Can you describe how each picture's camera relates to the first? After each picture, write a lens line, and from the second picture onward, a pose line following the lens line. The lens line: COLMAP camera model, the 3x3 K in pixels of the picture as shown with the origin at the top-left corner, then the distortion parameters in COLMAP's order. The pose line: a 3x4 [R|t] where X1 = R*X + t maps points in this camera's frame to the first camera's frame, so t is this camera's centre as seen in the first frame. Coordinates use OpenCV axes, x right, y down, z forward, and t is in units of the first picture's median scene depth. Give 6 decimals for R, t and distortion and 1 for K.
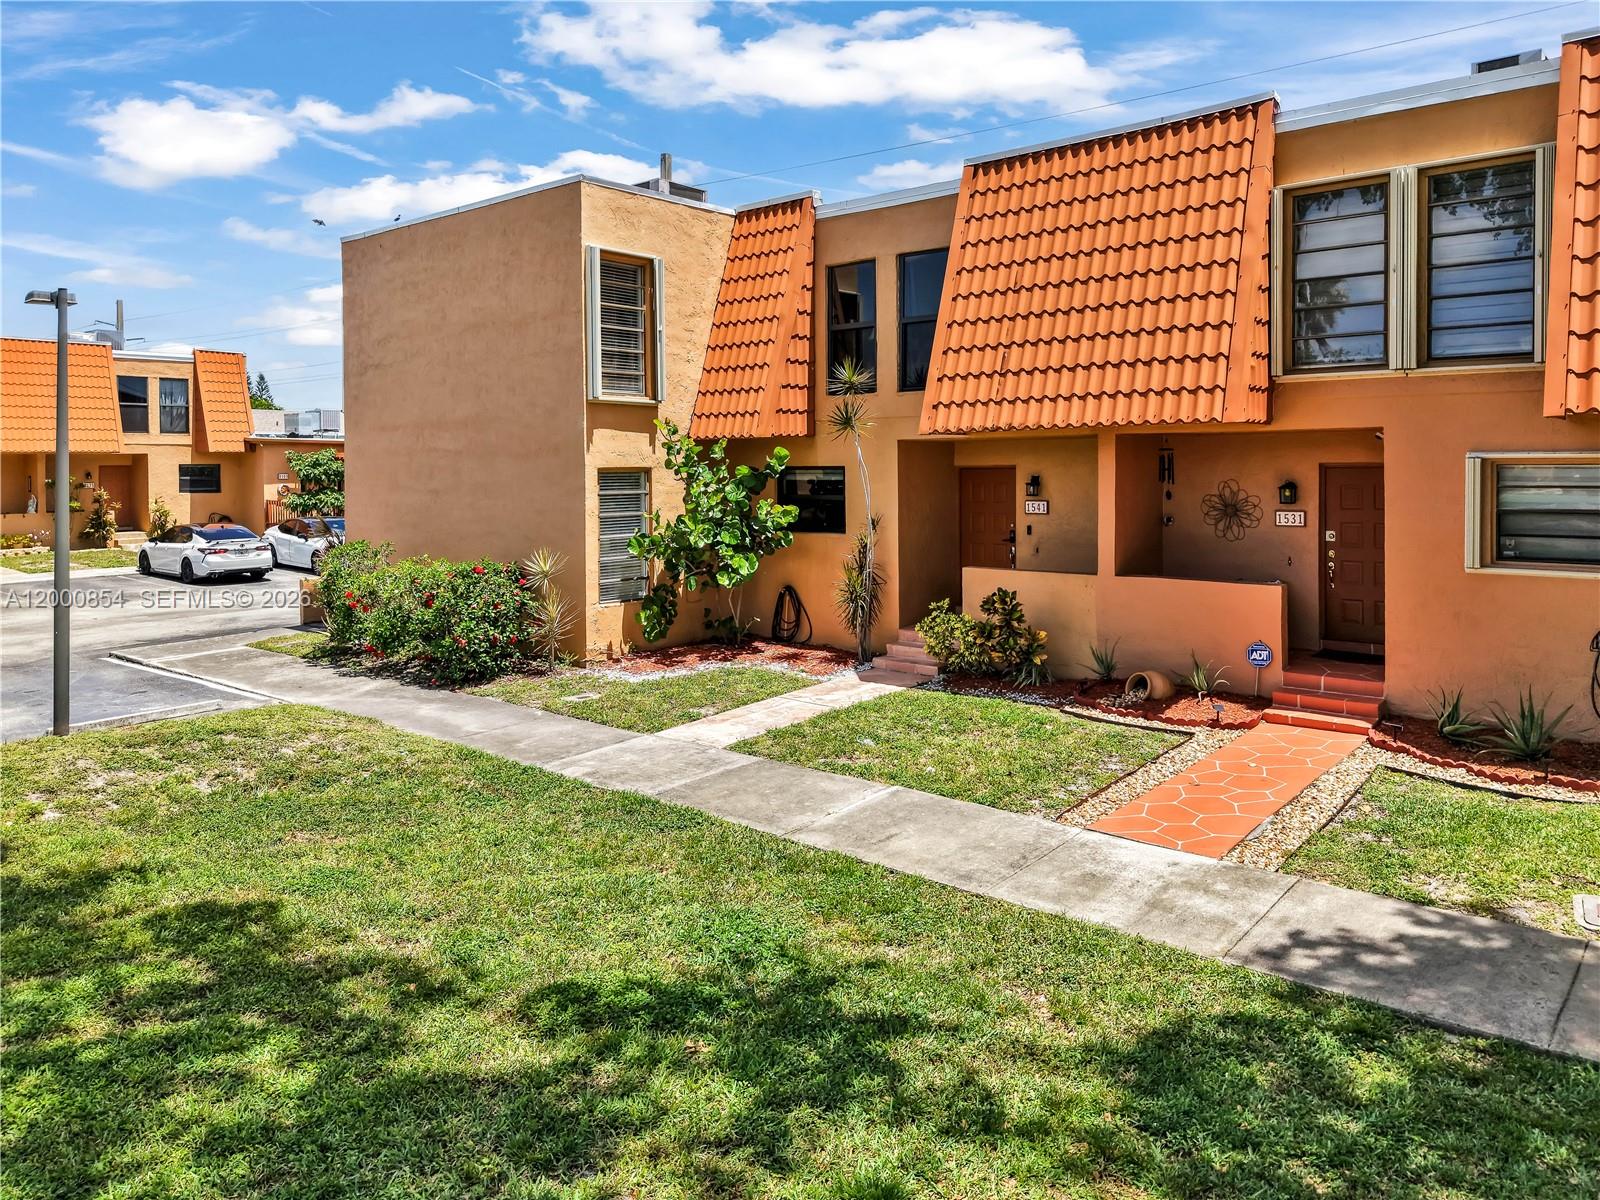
lens RADIAL K [[1116.1, 0, 771.7], [0, 1116.1, 476.4], [0, 0, 1]] dist [0.020228, -0.008782]
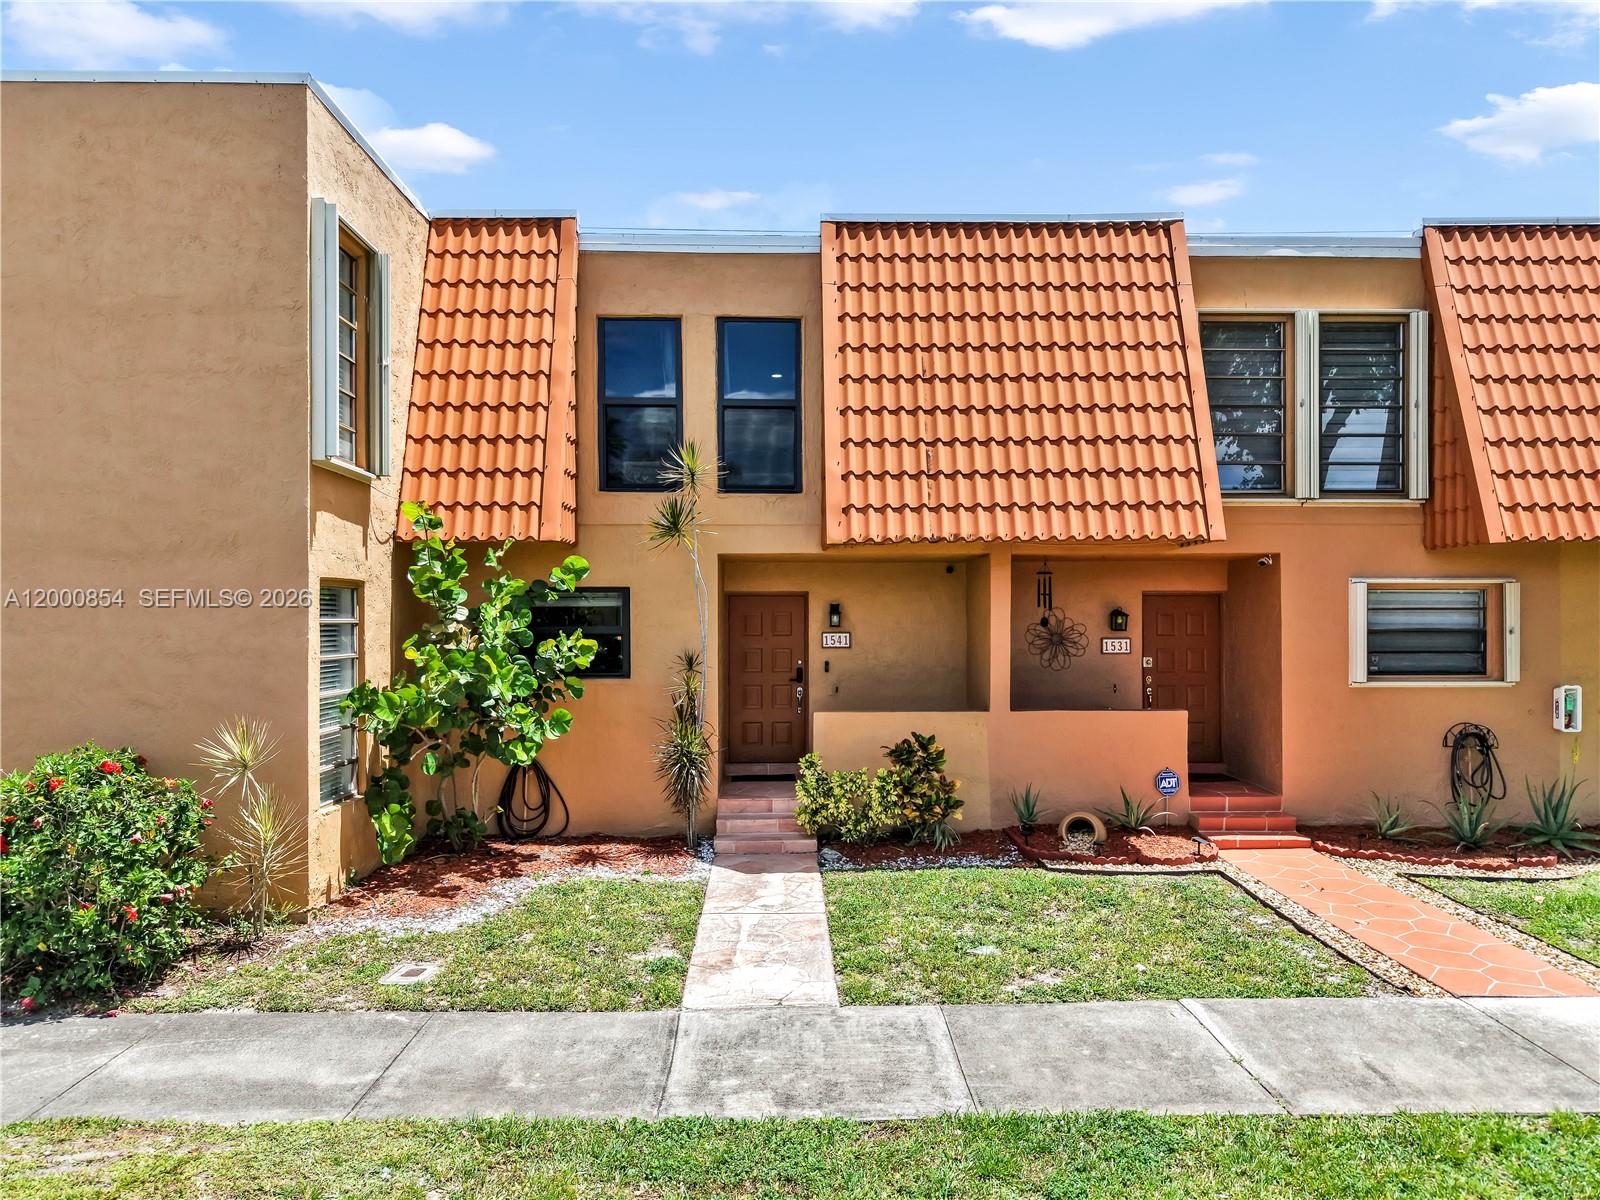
lens RADIAL K [[1116.1, 0, 788.7], [0, 1116.1, 601.8], [0, 0, 1]] dist [0.020228, -0.008782]
pose [[0.736346, 0.018703, 0.676347, -0.418187], [0.002921, 0.999521, -0.030819, 0.027270], [-0.676599, 0.024669, 0.735938, 0.443994]]
